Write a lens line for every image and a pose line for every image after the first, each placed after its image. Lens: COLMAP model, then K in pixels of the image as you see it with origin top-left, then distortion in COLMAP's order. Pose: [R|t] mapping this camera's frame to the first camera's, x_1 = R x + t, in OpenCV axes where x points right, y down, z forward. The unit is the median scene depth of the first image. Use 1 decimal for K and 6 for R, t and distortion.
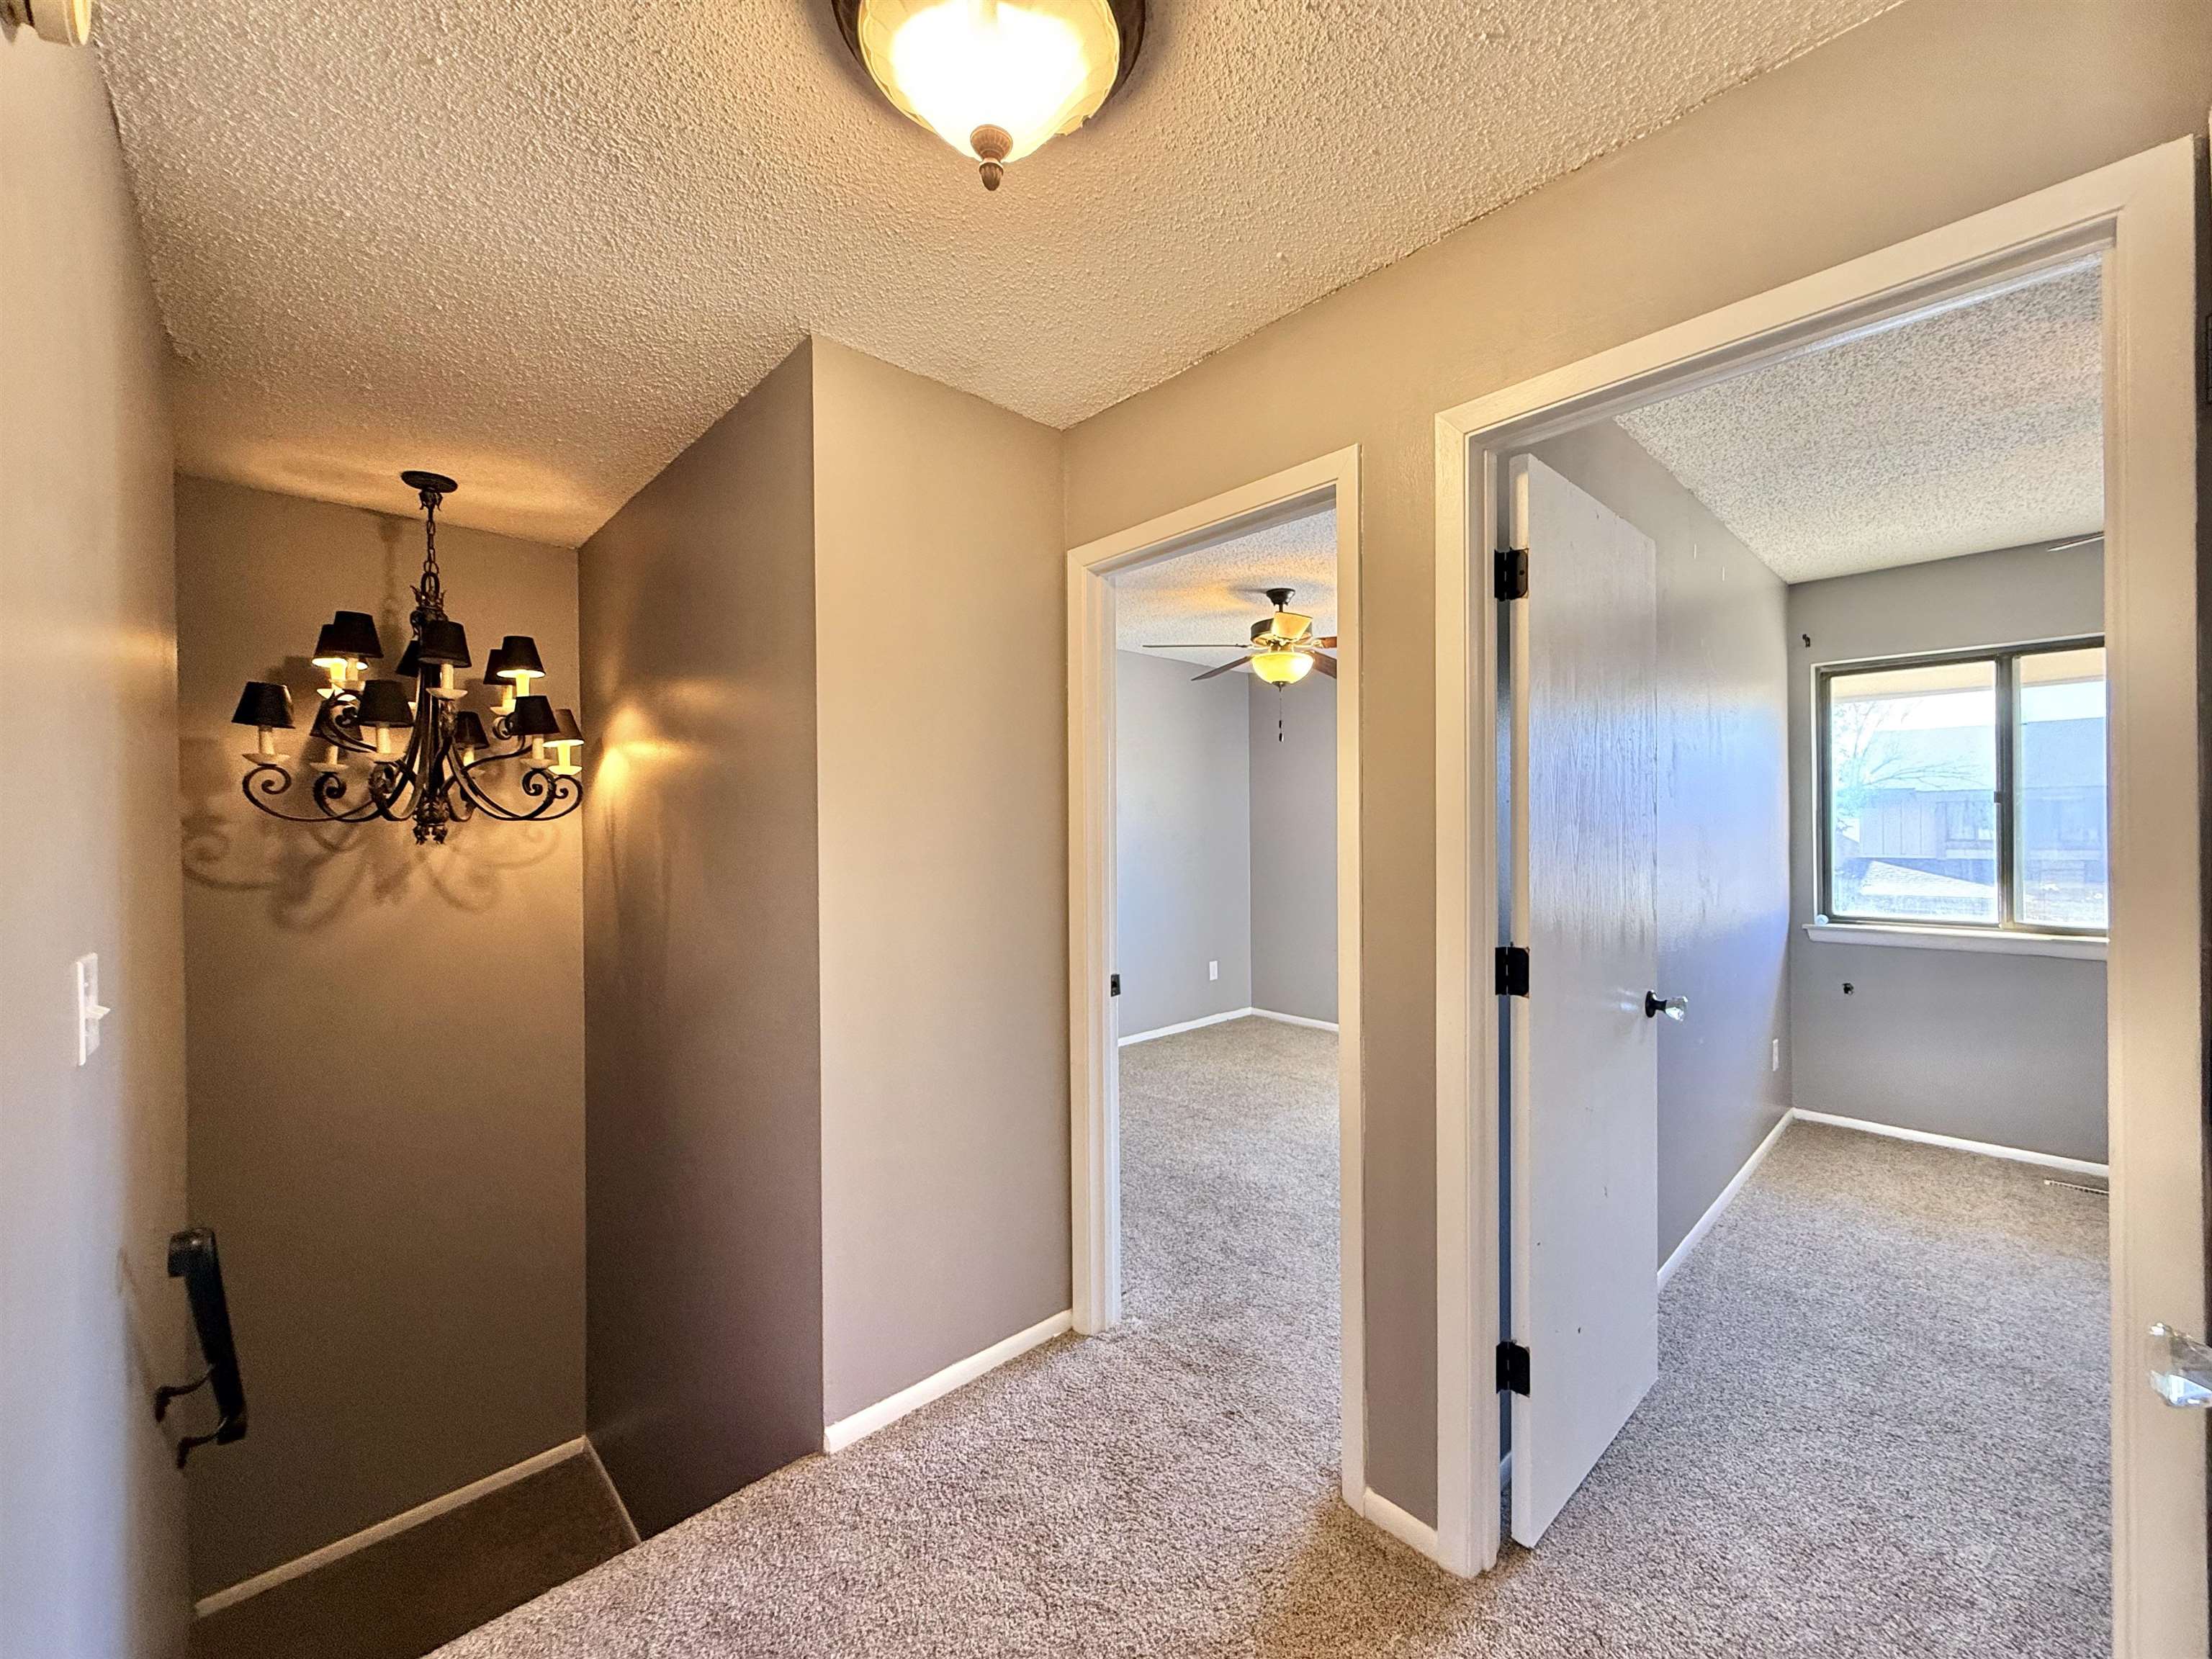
lens RADIAL K [[880.3, 0, 1105.3], [0, 880.3, 831.4], [0, 0, 1]] dist [0.003379, -0.000431]
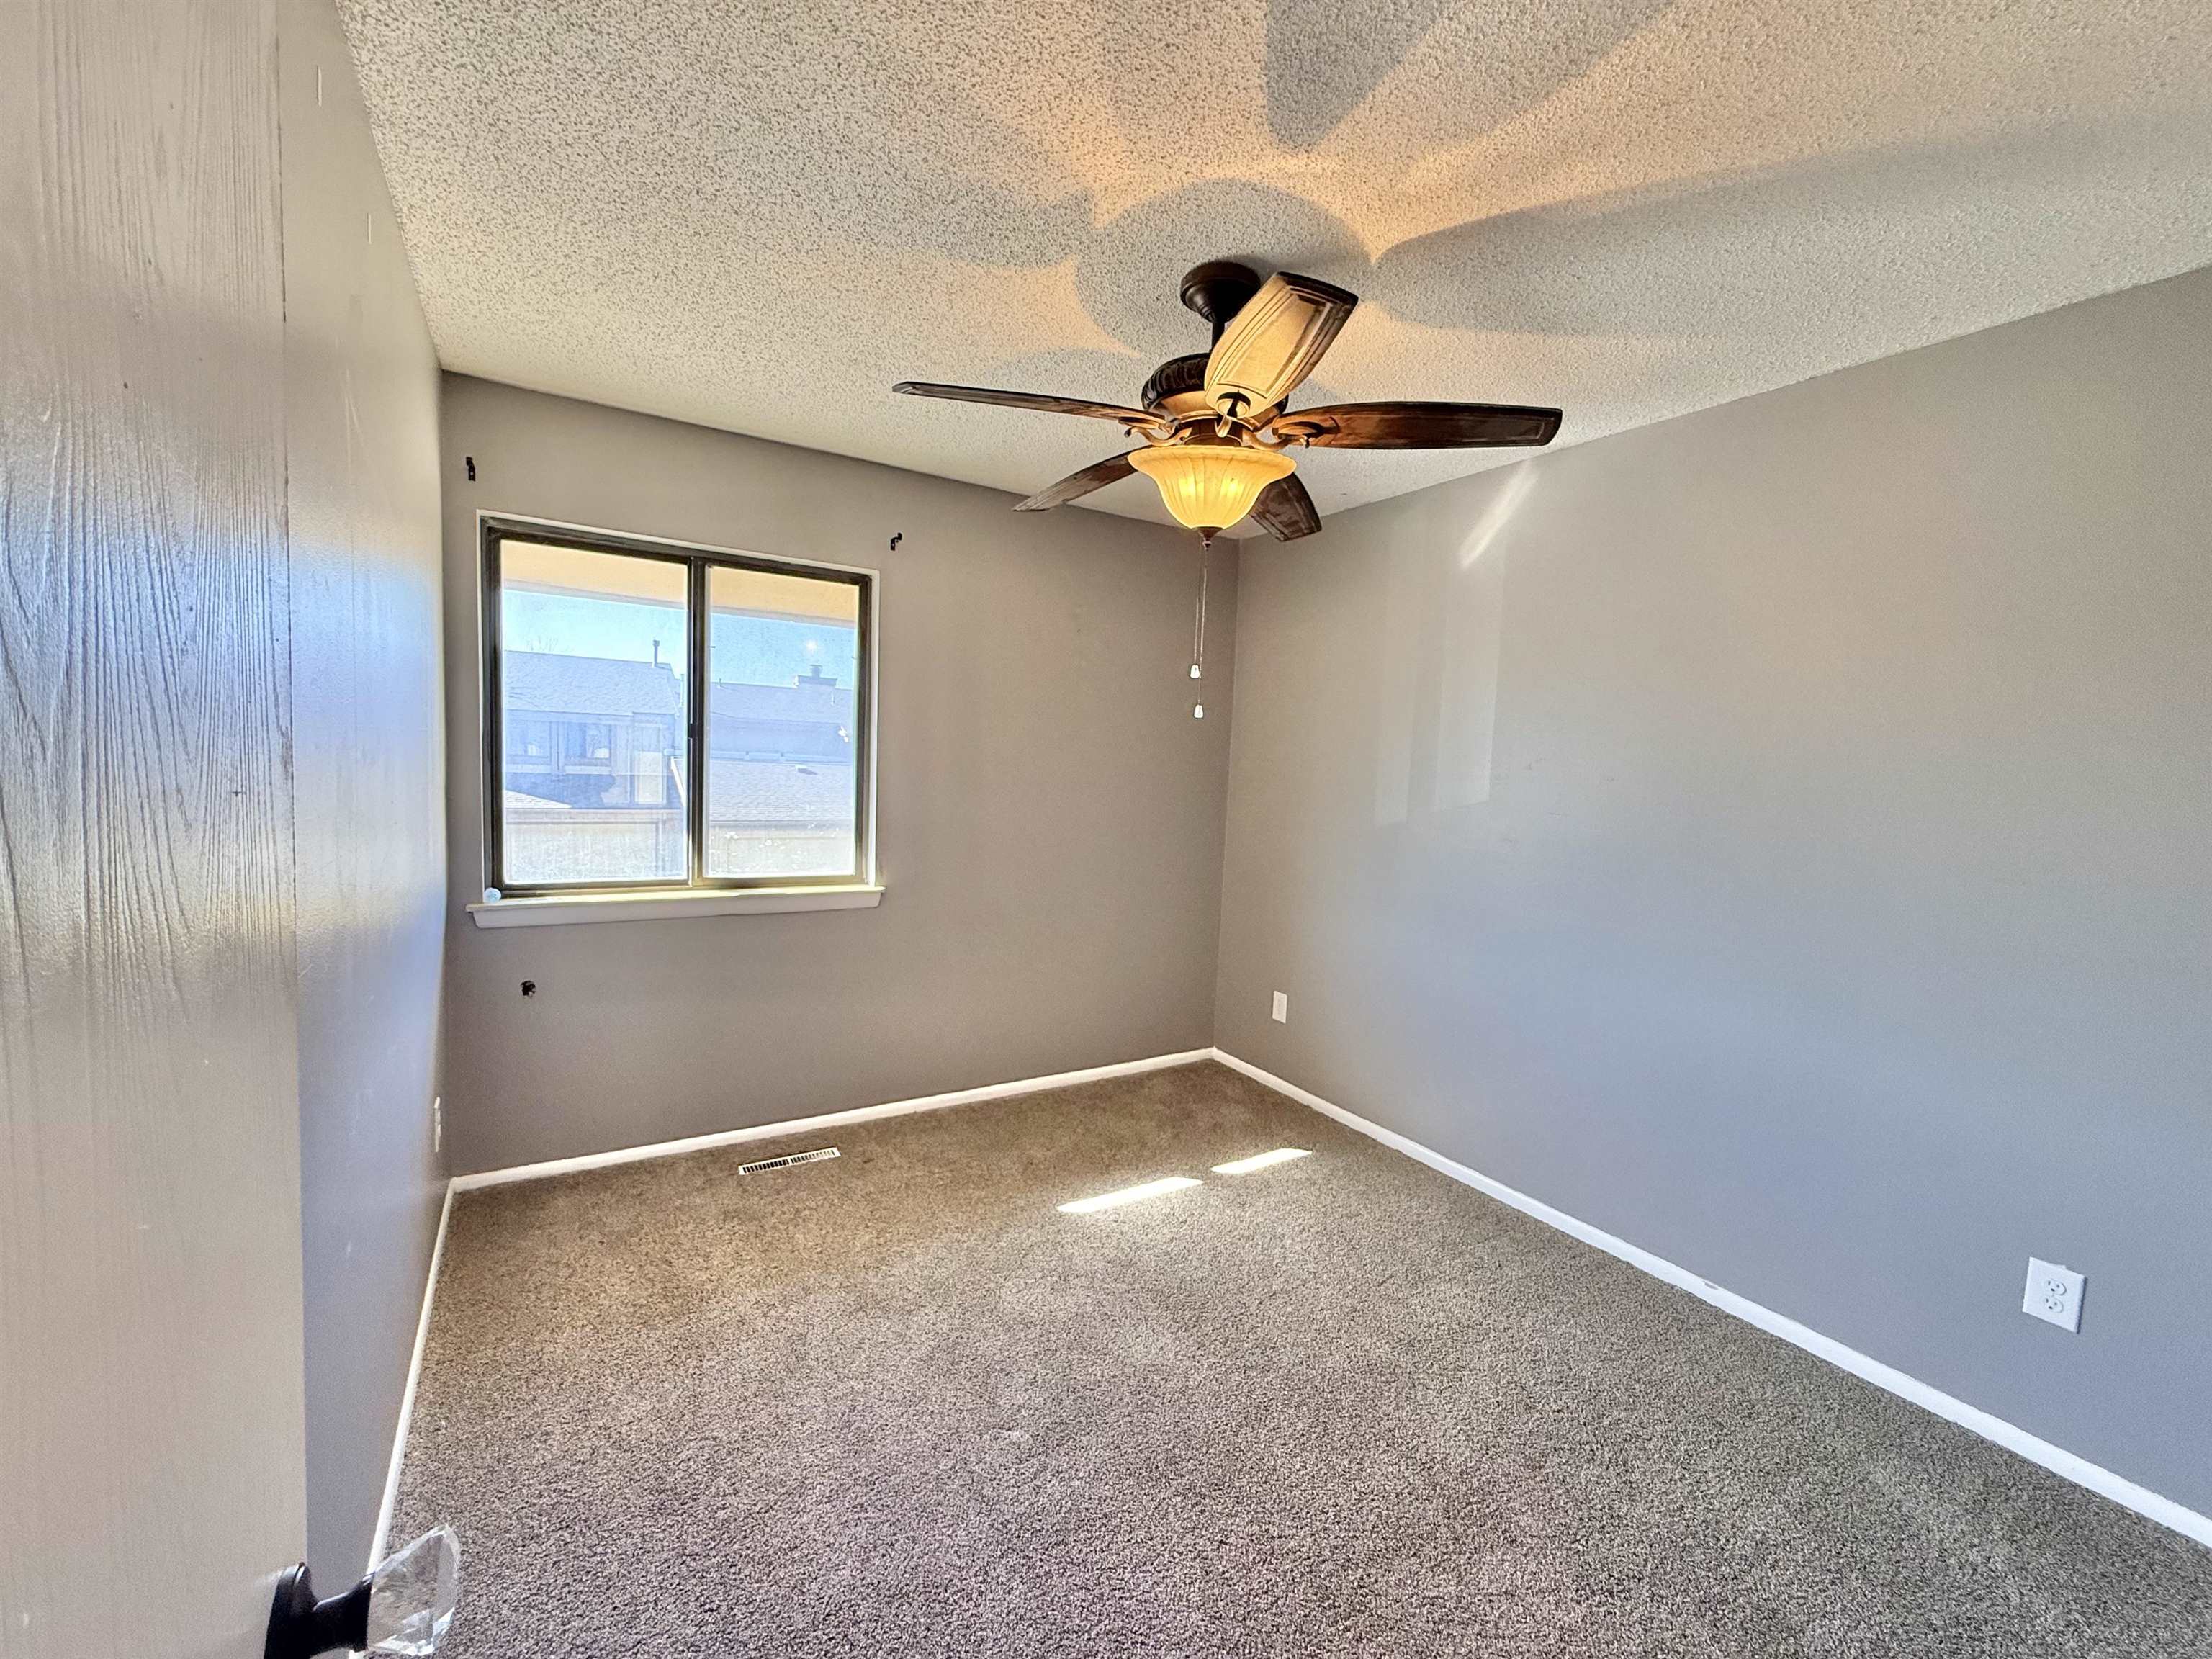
lens RADIAL K [[880.3, 0, 1098.1], [0, 880.3, 825.9], [0, 0, 1]] dist [0.003379, -0.000431]
pose [[0.205311, -0.048844, 0.977477, 0.276106], [-0.033671, 0.997810, 0.056932, -0.009429], [-0.978117, -0.044601, 0.203217, 0.459276]]
